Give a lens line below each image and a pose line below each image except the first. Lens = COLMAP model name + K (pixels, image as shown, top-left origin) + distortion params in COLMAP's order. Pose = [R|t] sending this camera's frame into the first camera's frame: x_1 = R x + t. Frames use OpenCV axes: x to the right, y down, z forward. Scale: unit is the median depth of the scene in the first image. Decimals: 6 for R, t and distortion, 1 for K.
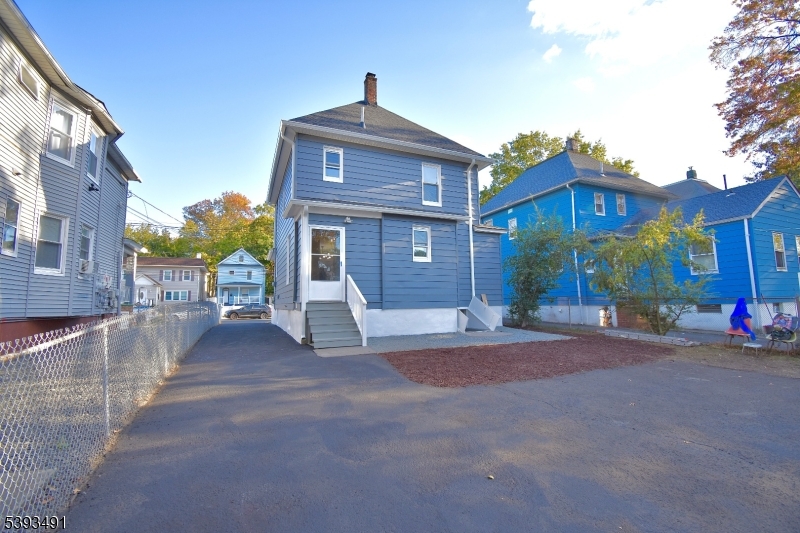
lens RADIAL K [[349.8, 0, 400.0], [0, 349.8, 266.5], [0, 0, 1]] dist [0.024886, -0.029129]
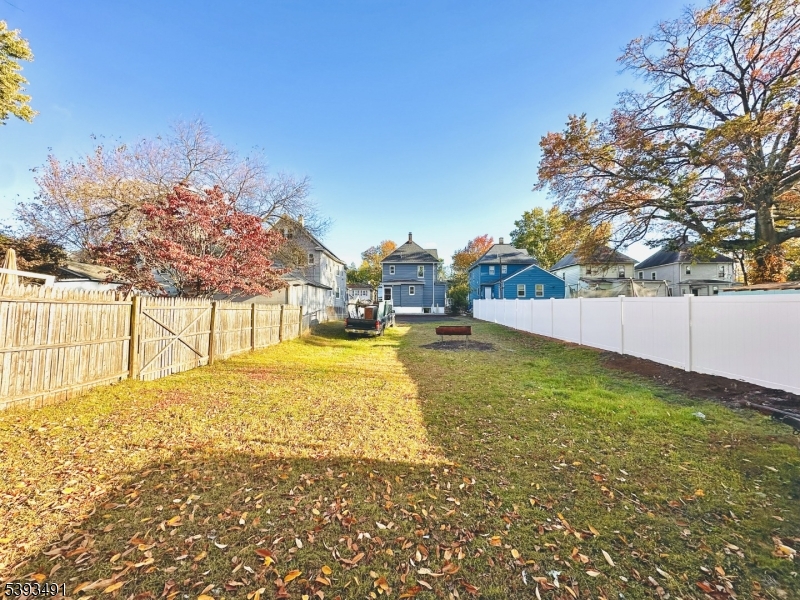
lens RADIAL K [[318.2, 0, 400.0], [0, 318.2, 300.0], [0, 0, 1]] dist [-0.004027, 0.000389]
pose [[0.906142, -0.001769, -0.422969, 0.958506], [0.029498, 0.997821, 0.059022, -0.112647], [0.421943, -0.065959, 0.904220, -1.522872]]
